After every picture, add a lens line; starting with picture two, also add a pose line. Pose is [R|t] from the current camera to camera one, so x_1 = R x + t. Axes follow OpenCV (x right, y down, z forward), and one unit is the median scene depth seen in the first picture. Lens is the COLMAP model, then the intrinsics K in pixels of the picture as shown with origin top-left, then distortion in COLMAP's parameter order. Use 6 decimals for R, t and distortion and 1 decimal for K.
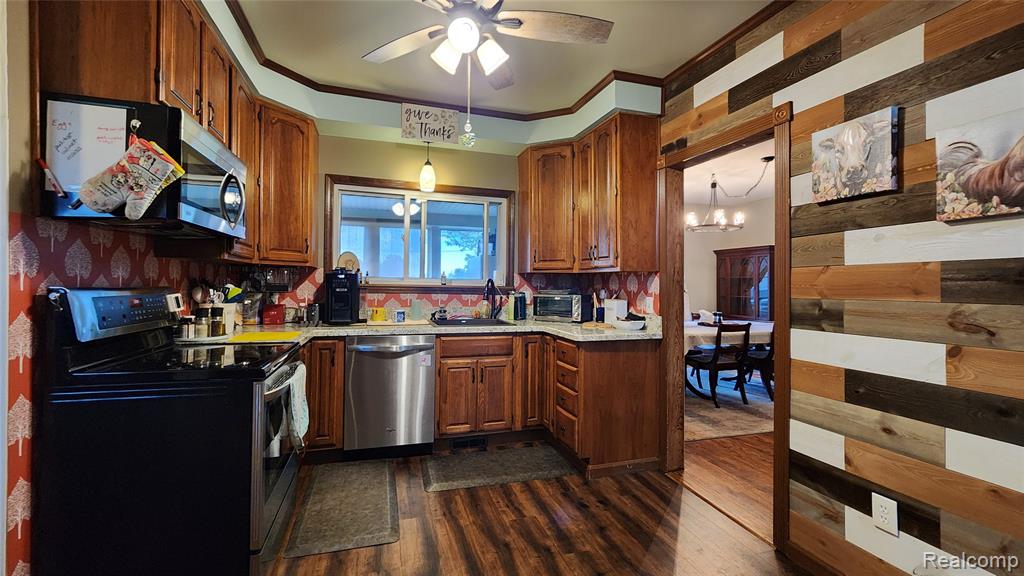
lens RADIAL K [[421.0, 0, 514.6], [0, 421.0, 281.9], [0, 0, 1]] dist [0.000608, 0.000265]
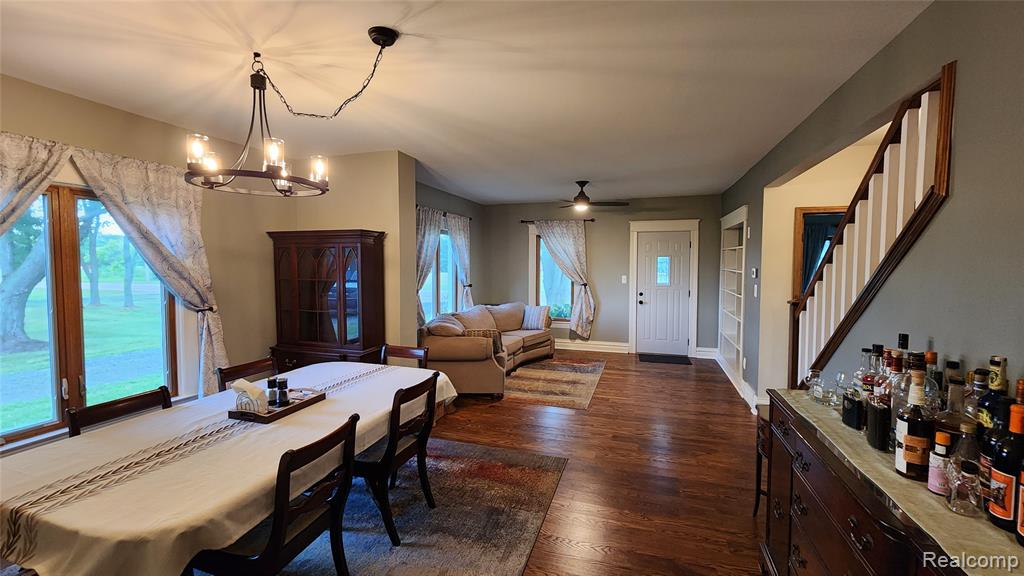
lens RADIAL K [[421.0, 0, 510.0], [0, 421.0, 283.4], [0, 0, 1]] dist [0.000608, 0.000265]
pose [[0.581207, -0.048218, 0.812326, 0.482995], [0.000525, 0.998265, 0.058879, -0.094087], [-0.813756, -0.033794, 0.580224, 0.983227]]
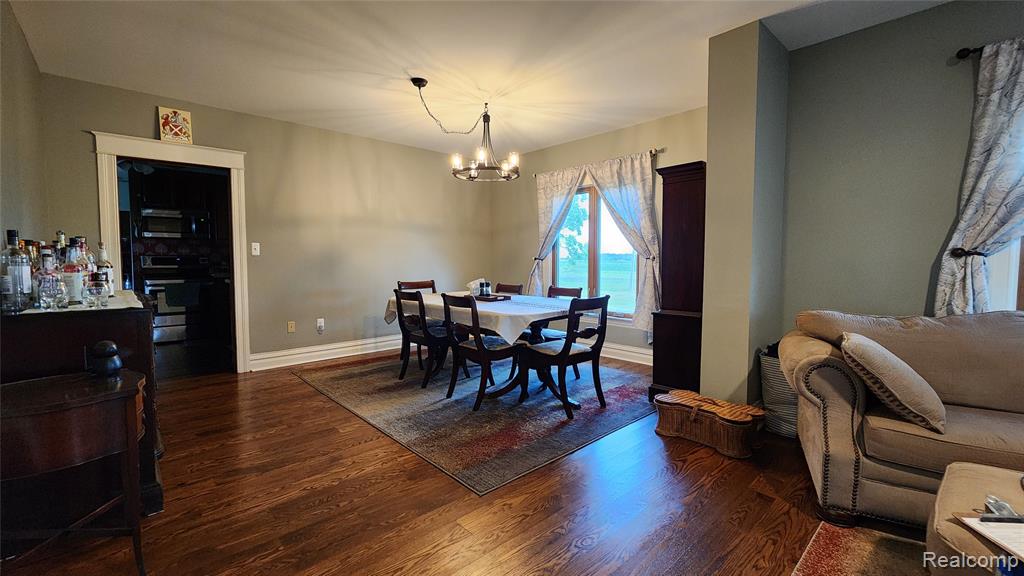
lens RADIAL K [[421.0, 0, 509.2], [0, 421.0, 282.9], [0, 0, 1]] dist [0.000608, 0.000265]
pose [[0.422730, 0.037901, -0.905463, 2.168370], [0.008151, 0.998926, 0.045619, 0.069509], [0.906219, -0.026665, 0.421967, 1.271551]]
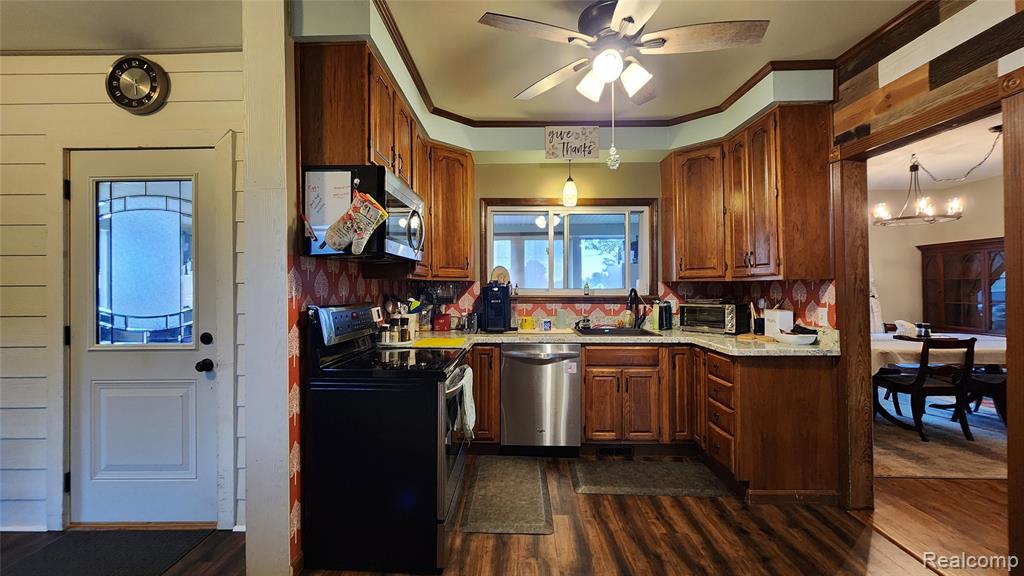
lens RADIAL K [[421.0, 0, 512.1], [0, 421.0, 286.1], [0, 0, 1]] dist [0.000608, 0.000265]
pose [[0.946250, -0.016633, -0.323009, -0.009014], [0.016447, 0.999859, -0.003306, -0.018089], [0.323018, -0.002185, 0.946390, -0.047186]]
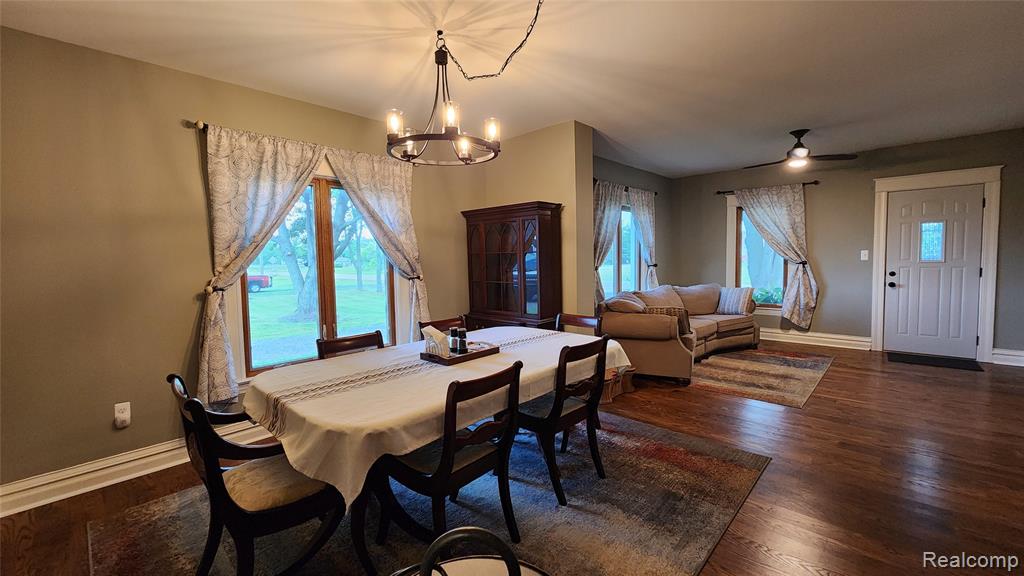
lens RADIAL K [[421.0, 0, 510.7], [0, 421.0, 283.1], [0, 0, 1]] dist [0.000608, 0.000265]
pose [[0.870874, -0.057821, 0.488094, 0.540158], [0.027317, 0.997215, 0.069394, -0.019568], [-0.490747, -0.047100, 0.870028, 0.989734]]
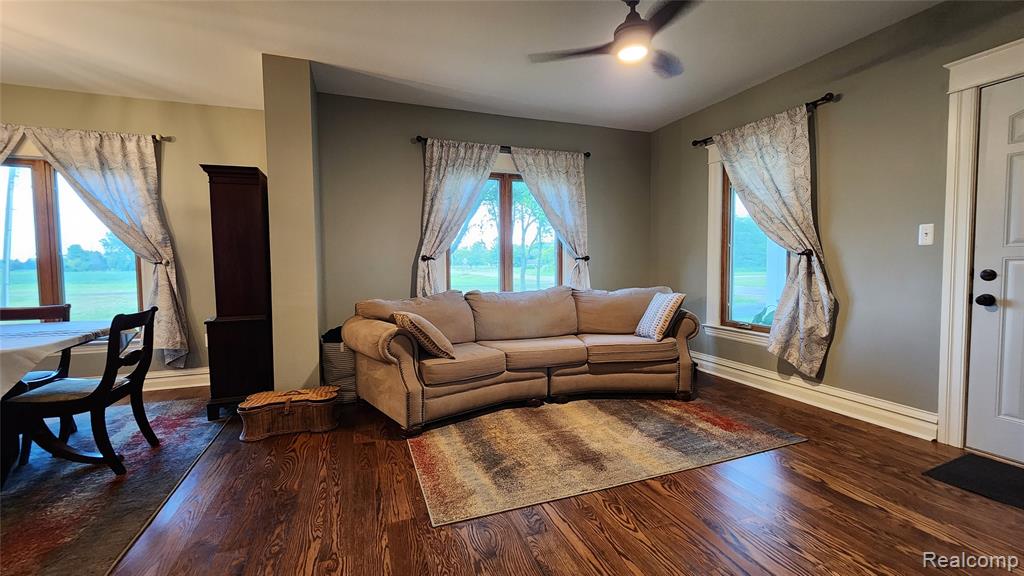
lens RADIAL K [[421.0, 0, 510.1], [0, 421.0, 282.7], [0, 0, 1]] dist [0.000608, 0.000265]
pose [[0.998317, -0.023591, 0.052975, 1.991914], [0.020887, 0.998479, 0.051023, 0.071082], [-0.054098, -0.049831, 0.997291, 1.027400]]
